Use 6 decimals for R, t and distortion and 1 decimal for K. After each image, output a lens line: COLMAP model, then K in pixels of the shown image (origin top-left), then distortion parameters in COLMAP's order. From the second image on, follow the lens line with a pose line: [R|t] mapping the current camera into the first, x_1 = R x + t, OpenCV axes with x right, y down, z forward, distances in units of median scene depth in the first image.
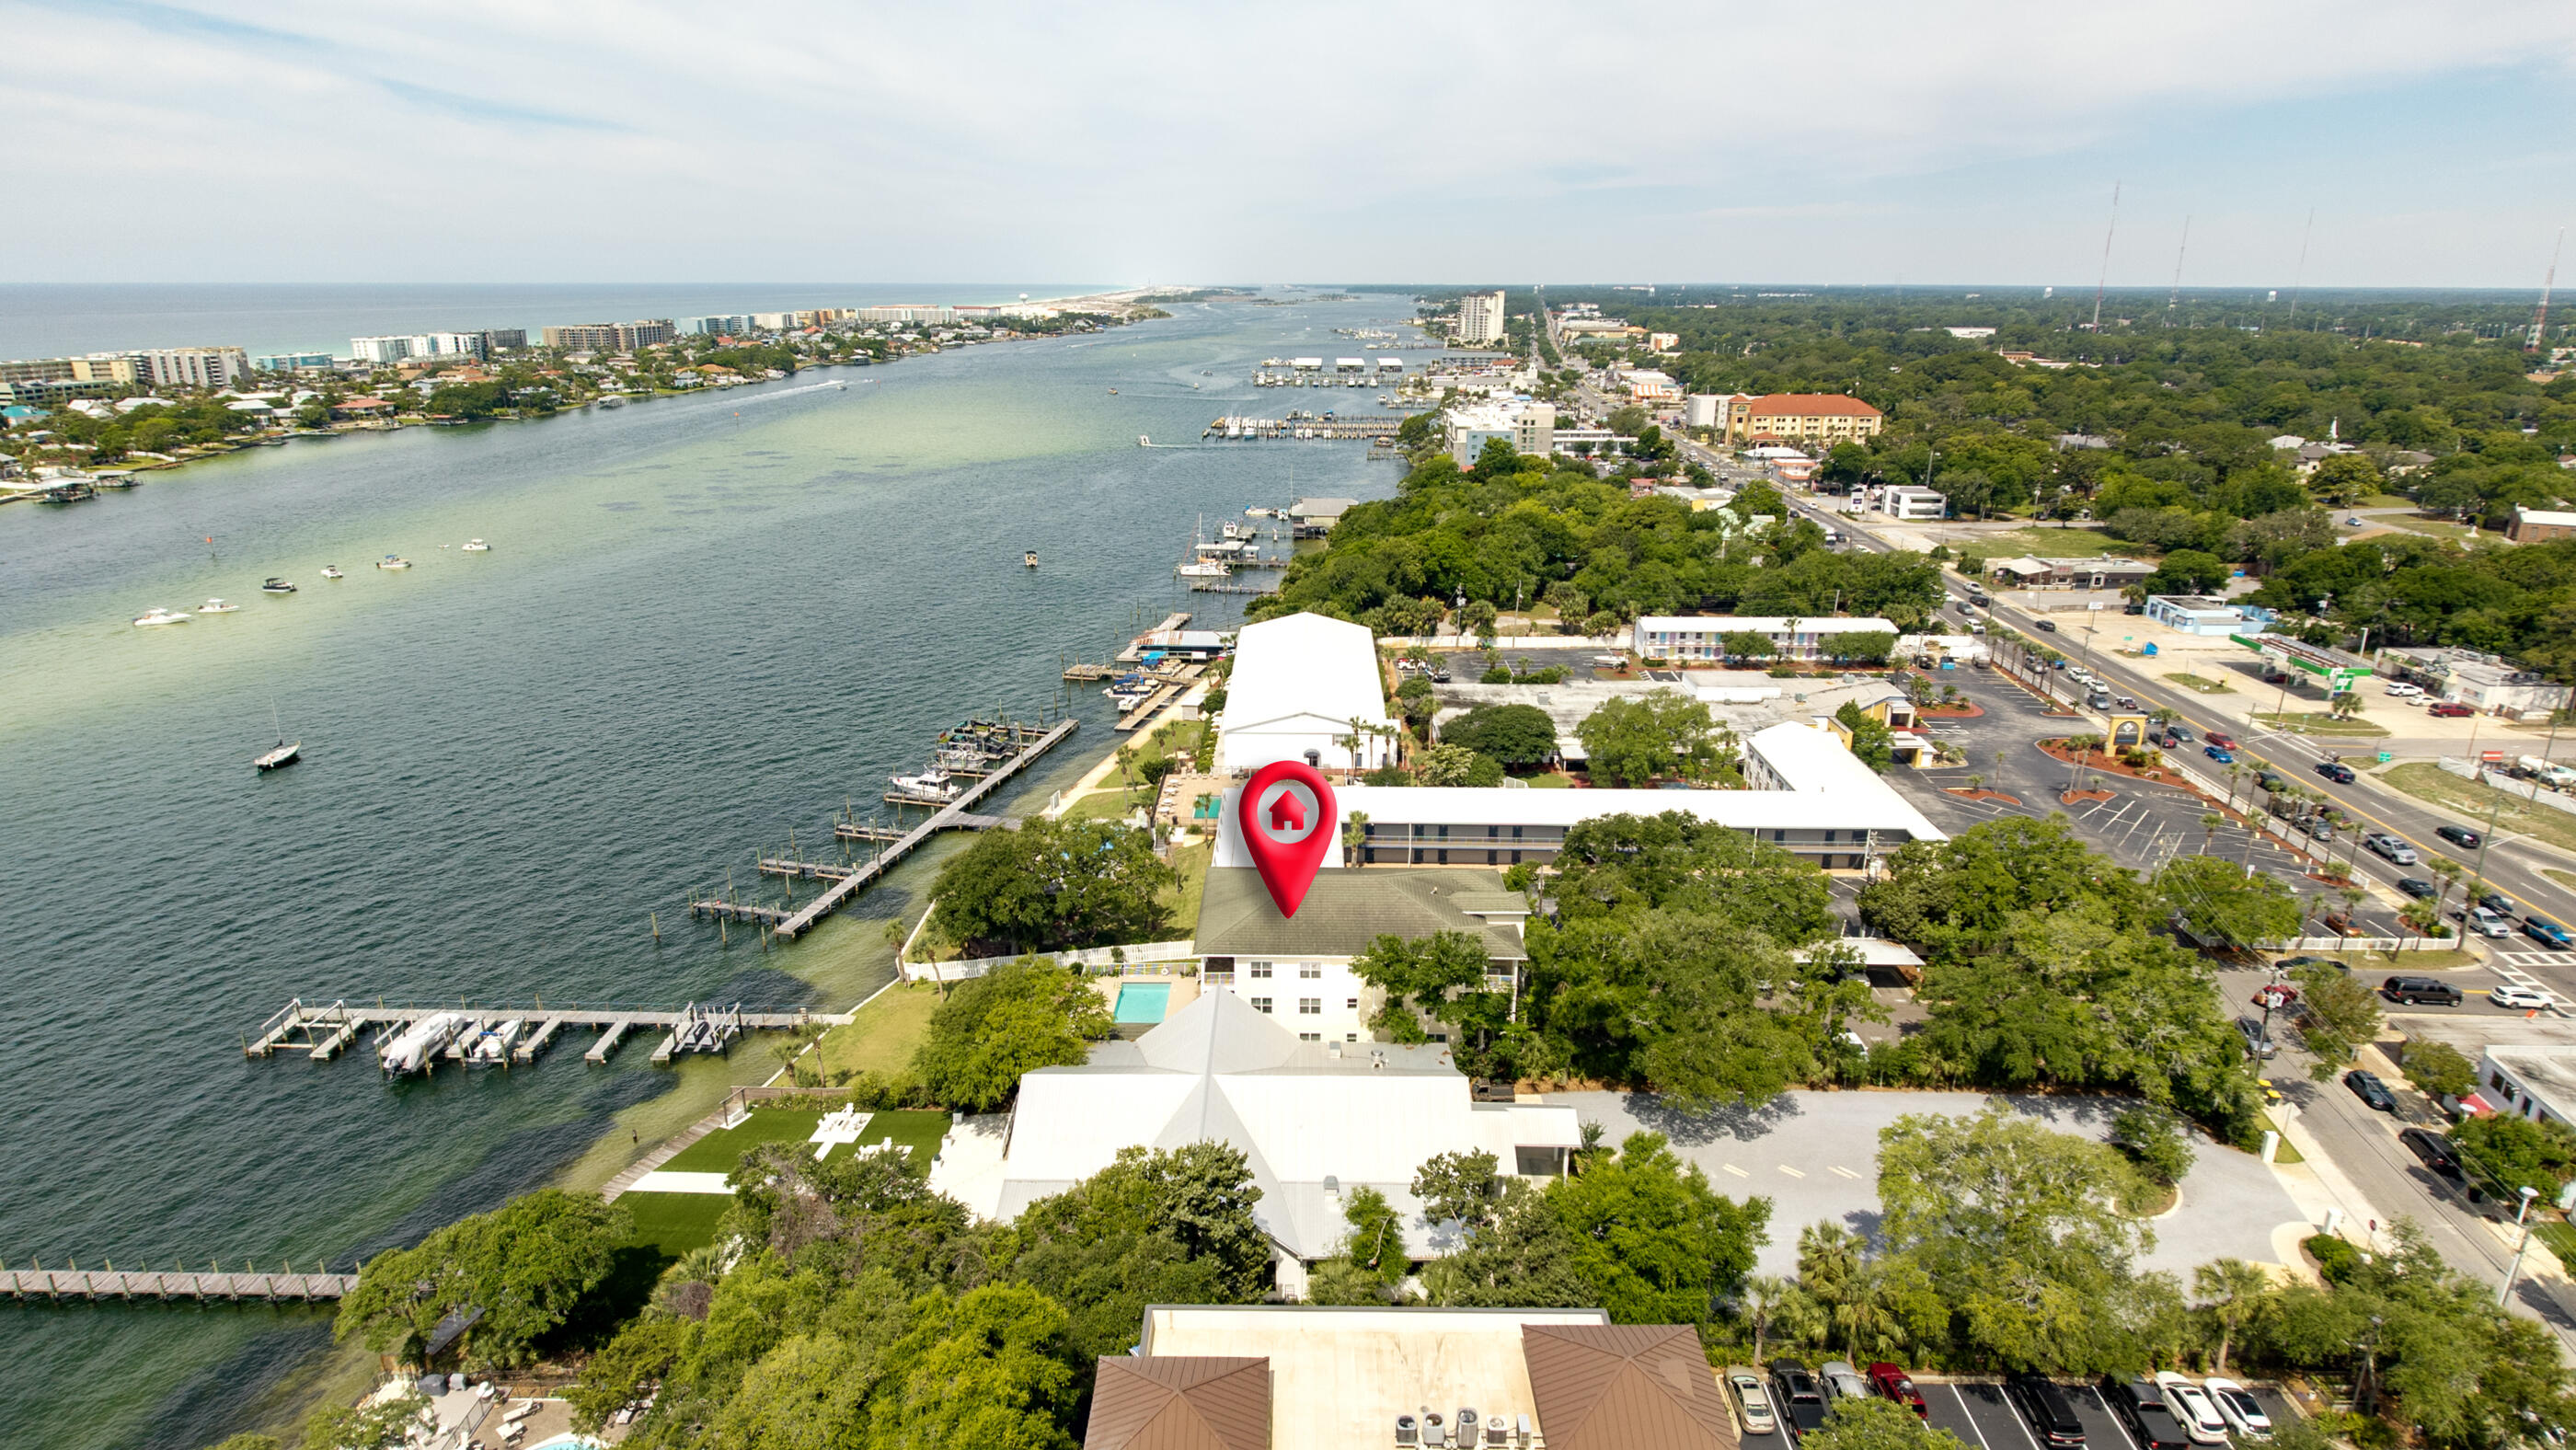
lens RADIAL K [[1405.0, 0, 1288.0], [0, 1405.0, 725.0], [0, 0, 1]] dist [0.006677, -0.001064]
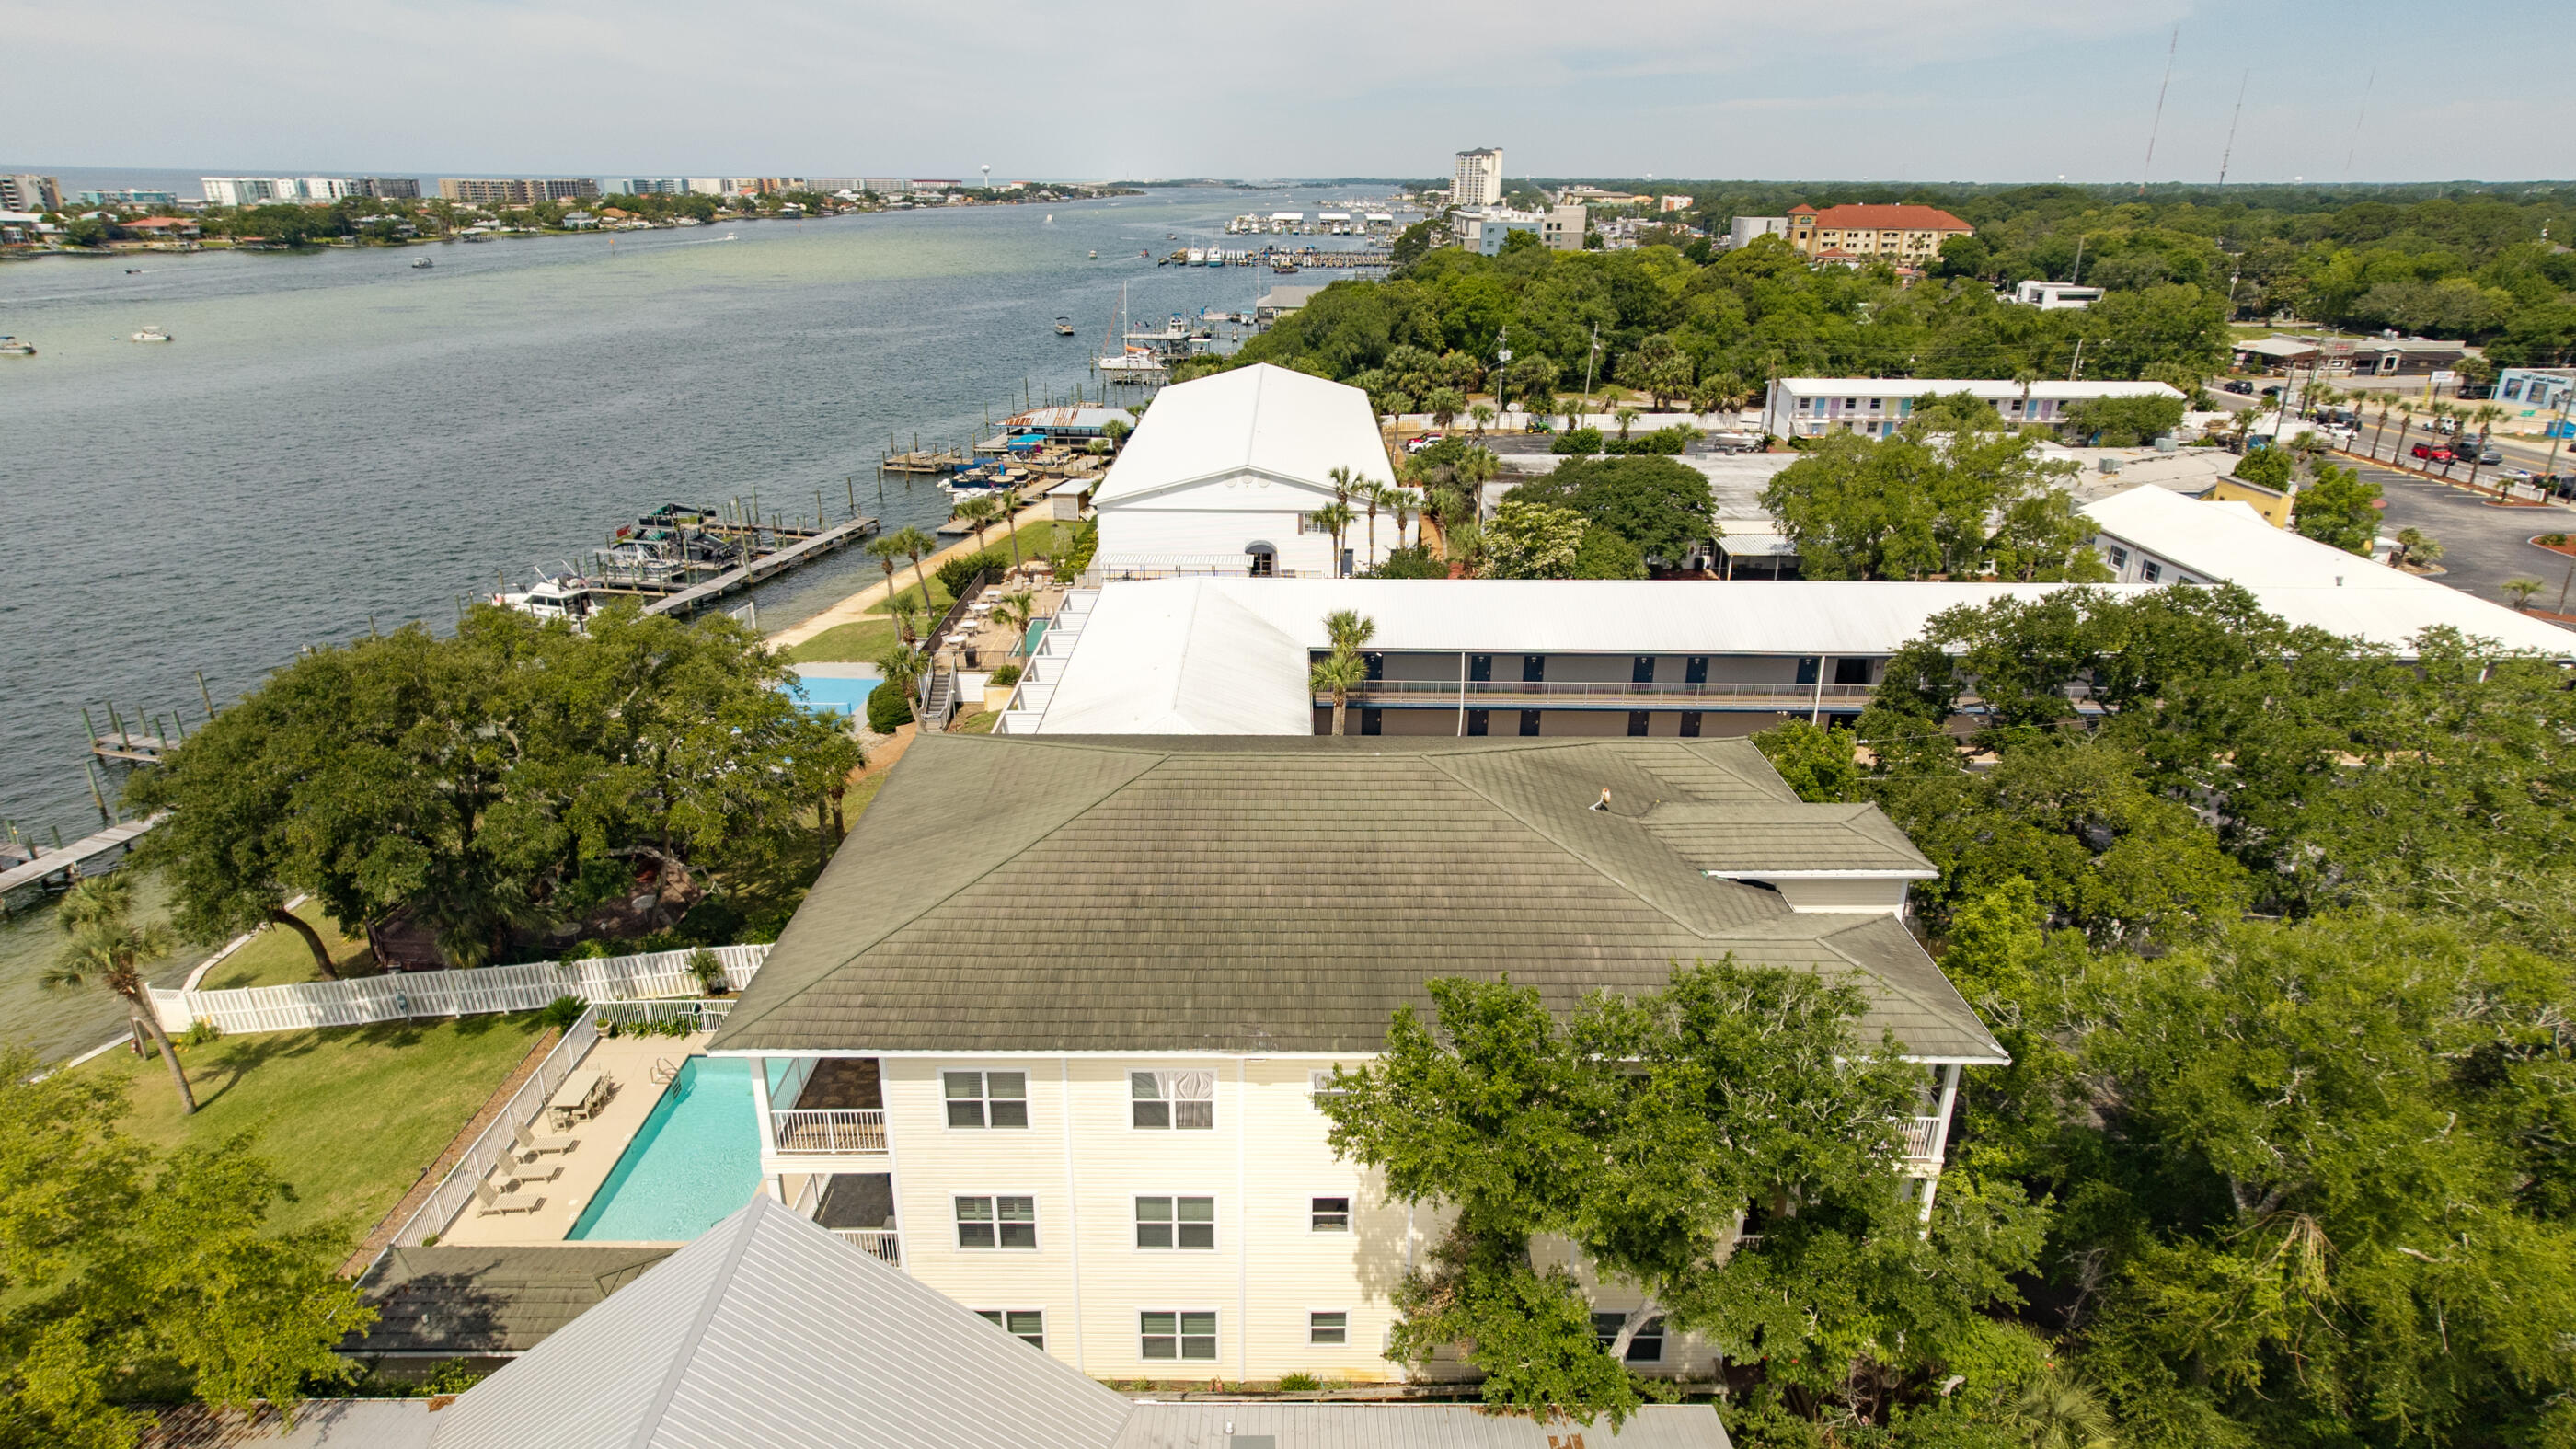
lens RADIAL K [[1404.9, 0, 1288.0], [0, 1404.9, 724.5], [0, 0, 1]] dist [0.006677, -0.001064]
pose [[0.999937, -0.000918, 0.011228, 0.016570], [0.000192, 0.997921, 0.064445, 0.041437], [-0.011264, -0.064439, 0.997858, 0.352706]]
